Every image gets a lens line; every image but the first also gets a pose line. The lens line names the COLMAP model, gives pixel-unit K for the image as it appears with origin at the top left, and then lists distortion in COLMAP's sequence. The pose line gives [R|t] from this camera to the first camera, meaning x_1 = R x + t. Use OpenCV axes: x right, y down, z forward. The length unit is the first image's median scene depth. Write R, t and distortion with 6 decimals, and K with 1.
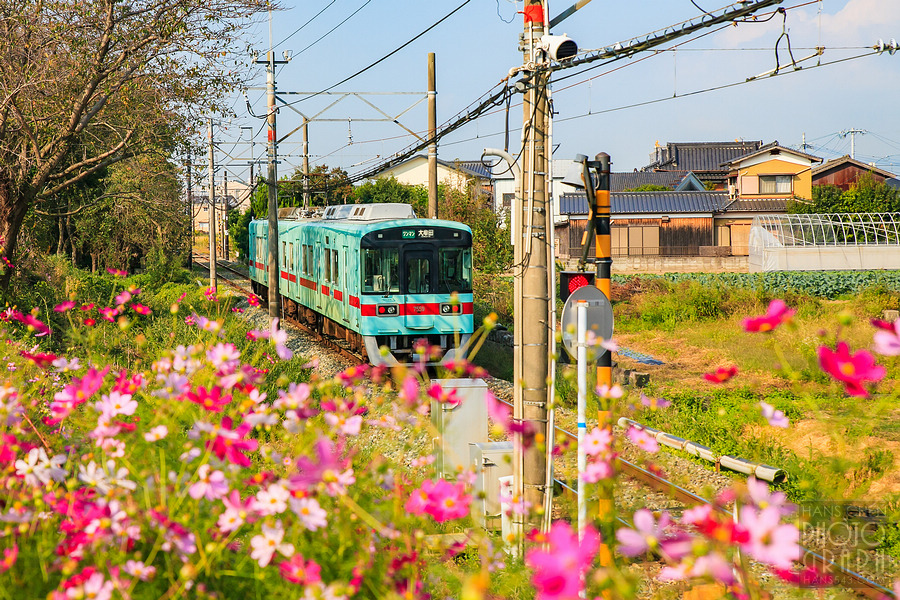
lens RADIAL K [[1557.1, 0, 416.3], [0, 1557.1, 256.6], [0, 0, 1]] dist [0.120668, 0.000000]
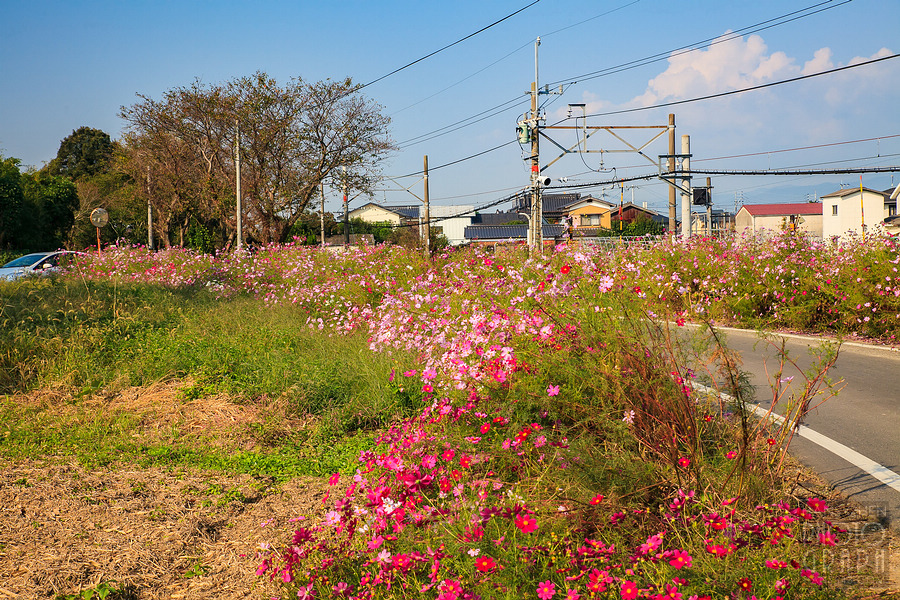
lens RADIAL K [[1316.9, 0, 450.0], [0, 1316.9, 300.8], [0, 0, 1]] dist [0.068445, 0.000000]
pose [[0.990872, -0.017963, 0.133606, -0.287578], [0.015720, 0.999718, 0.017824, 0.034975], [-0.133889, -0.015561, 0.990874, -1.003369]]
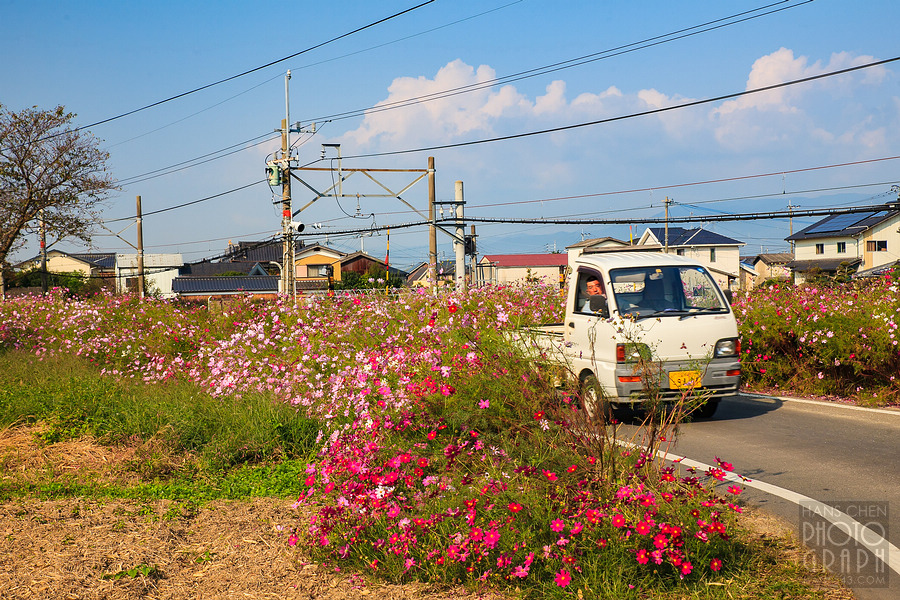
lens RADIAL K [[1557.1, 0, 454.6], [0, 1557.1, 304.4], [0, 0, 1]] dist [0.120668, 0.000000]
pose [[0.940577, -0.013555, 0.339309, -0.386839], [0.021201, 0.999598, -0.018839, 0.042445], [-0.338917, 0.024914, 0.940486, -1.121283]]
